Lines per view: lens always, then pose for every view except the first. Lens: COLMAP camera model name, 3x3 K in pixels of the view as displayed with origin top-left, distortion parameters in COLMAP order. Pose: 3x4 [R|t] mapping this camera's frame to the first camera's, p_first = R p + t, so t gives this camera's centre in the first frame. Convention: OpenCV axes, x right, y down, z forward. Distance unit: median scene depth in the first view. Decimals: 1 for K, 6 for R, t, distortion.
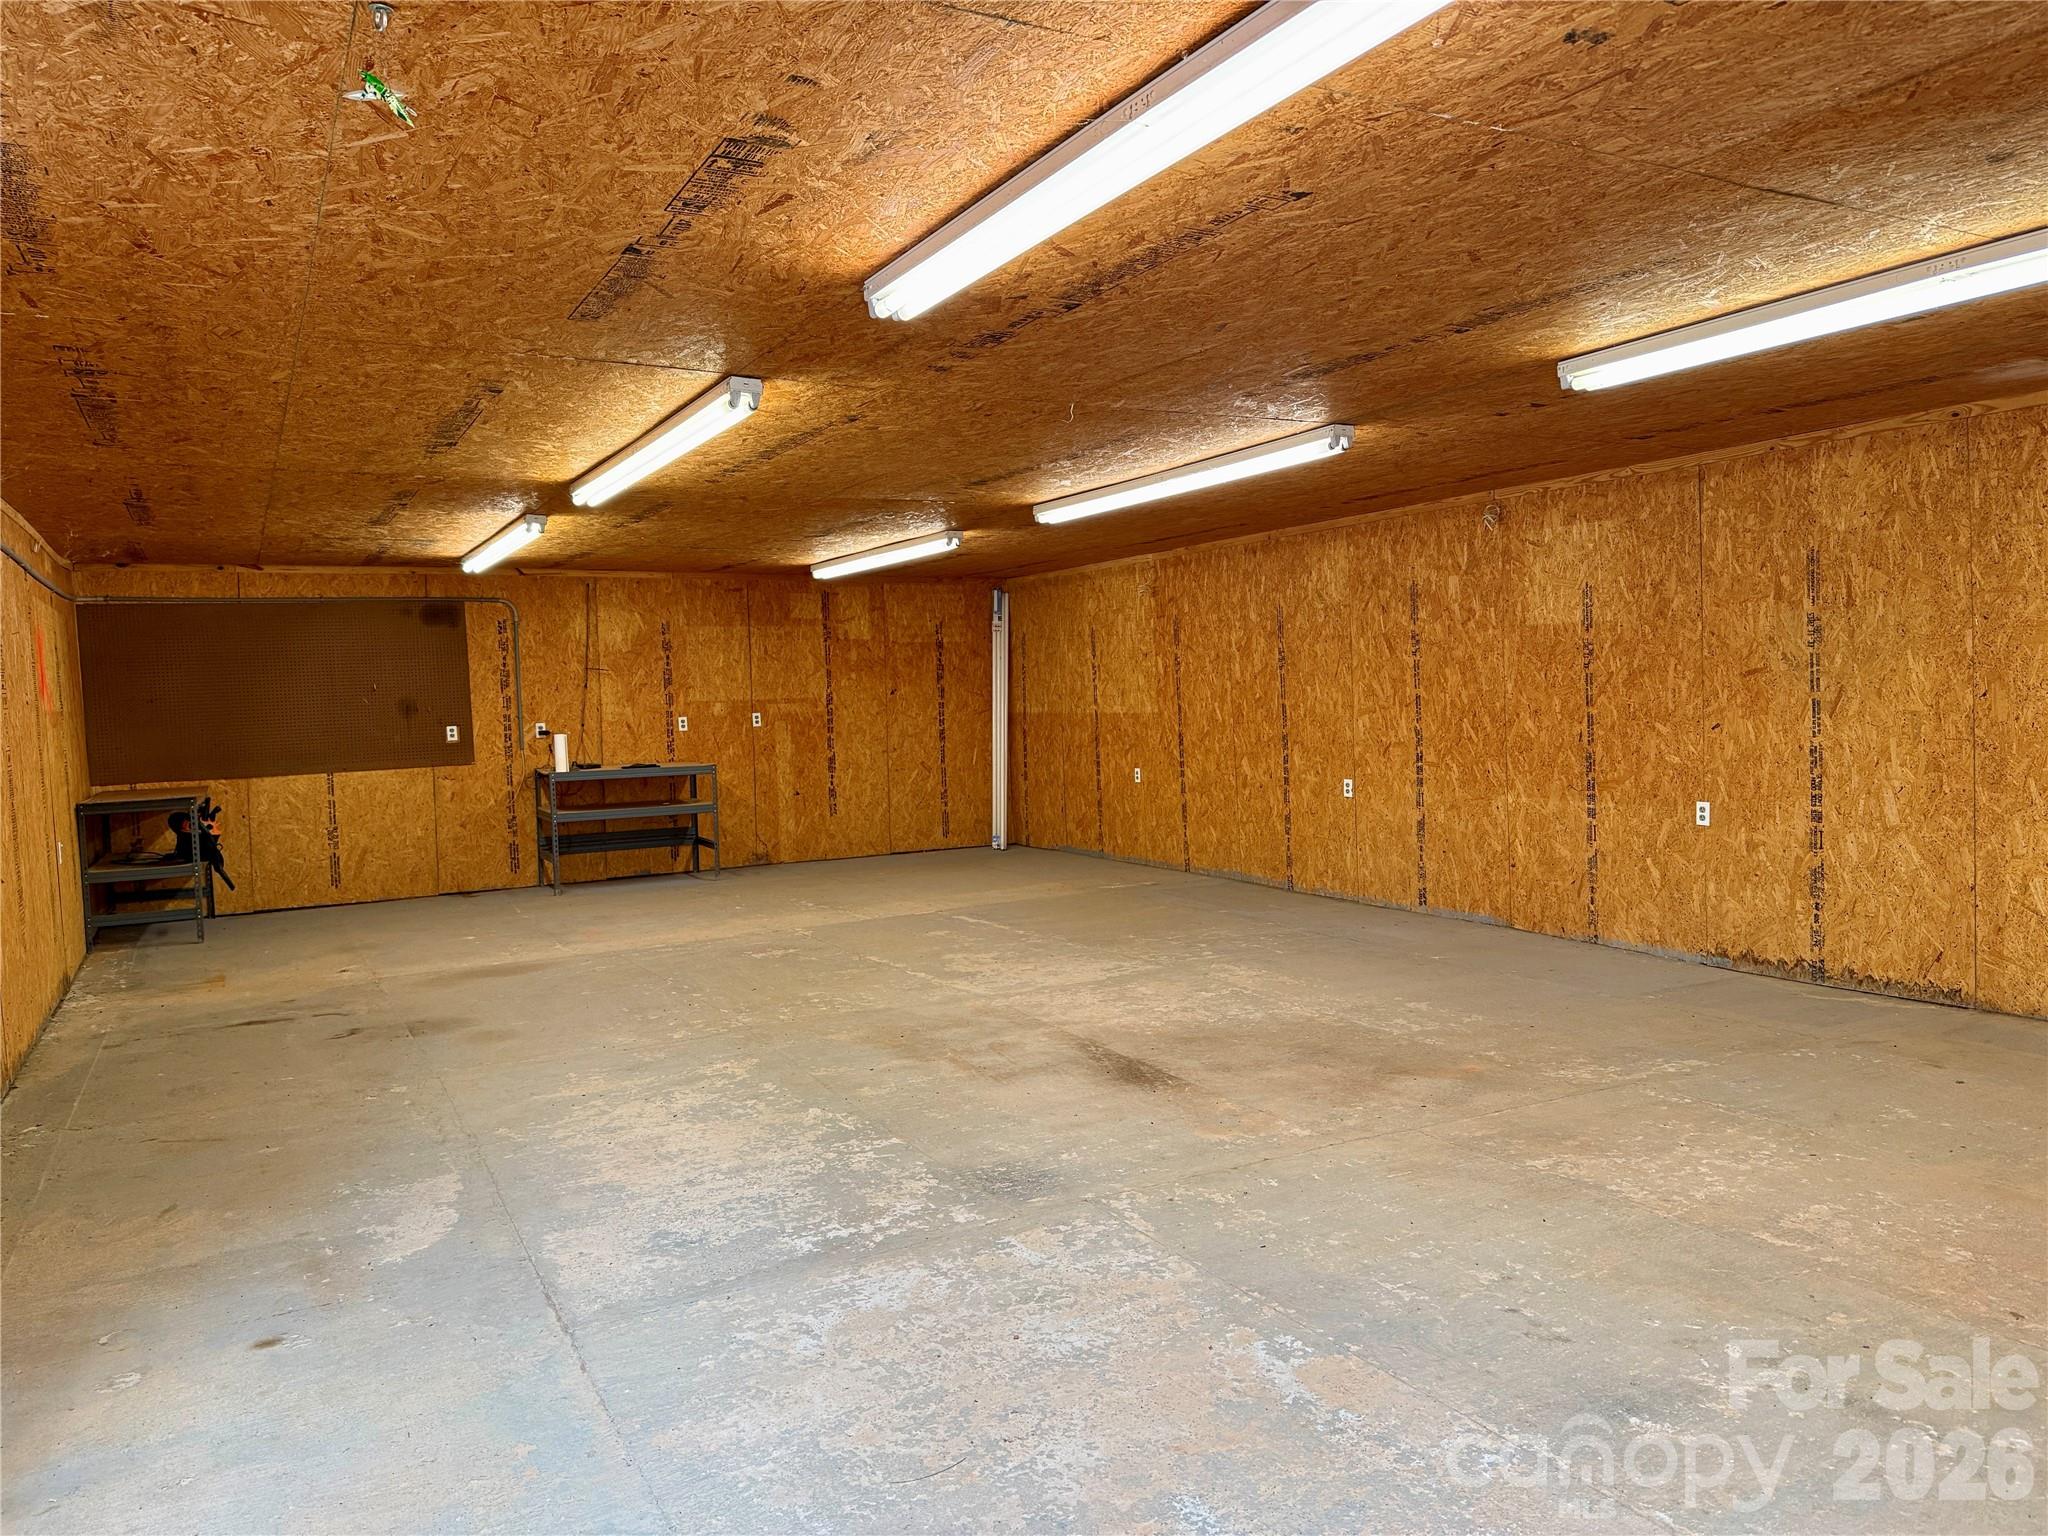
lens RADIAL K [[1451.1, 0, 1031.3], [0, 1451.1, 777.0], [0, 0, 1]] dist [0.096053, -0.130378]
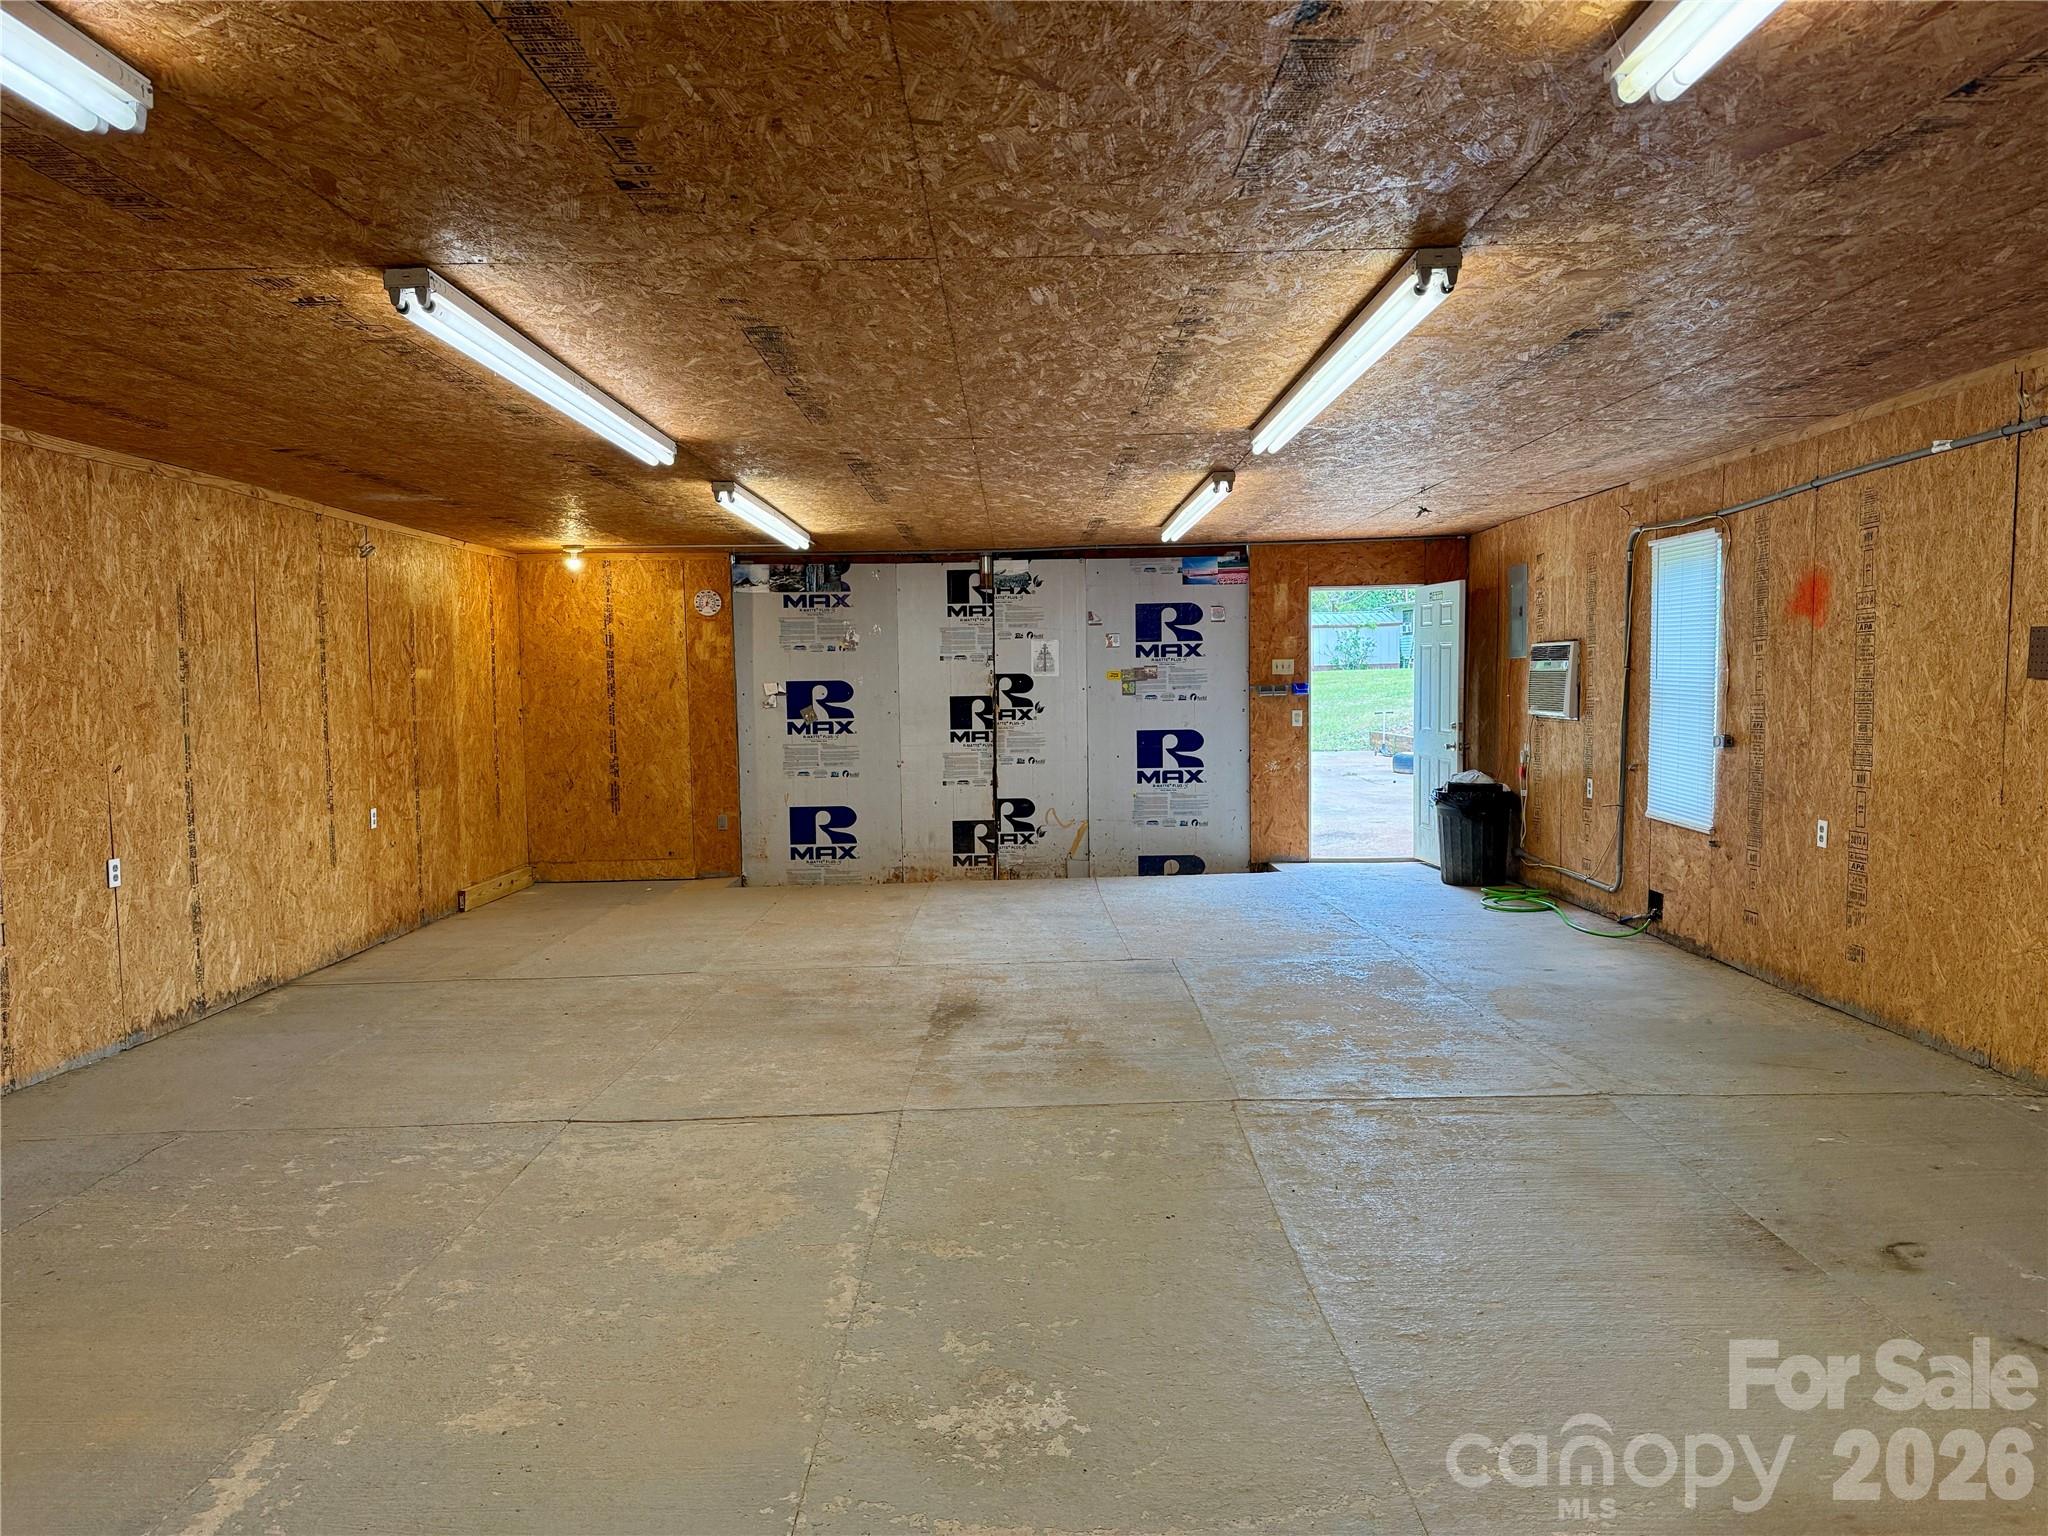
lens RADIAL K [[1451.1, 0, 1031.3], [0, 1451.1, 777.0], [0, 0, 1]] dist [0.096053, -0.130378]
pose [[-0.880836, 0.018714, 0.473051, -0.437125], [0.075379, 0.992015, 0.101113, -0.081272], [-0.467382, 0.124722, -0.875214, 1.592636]]
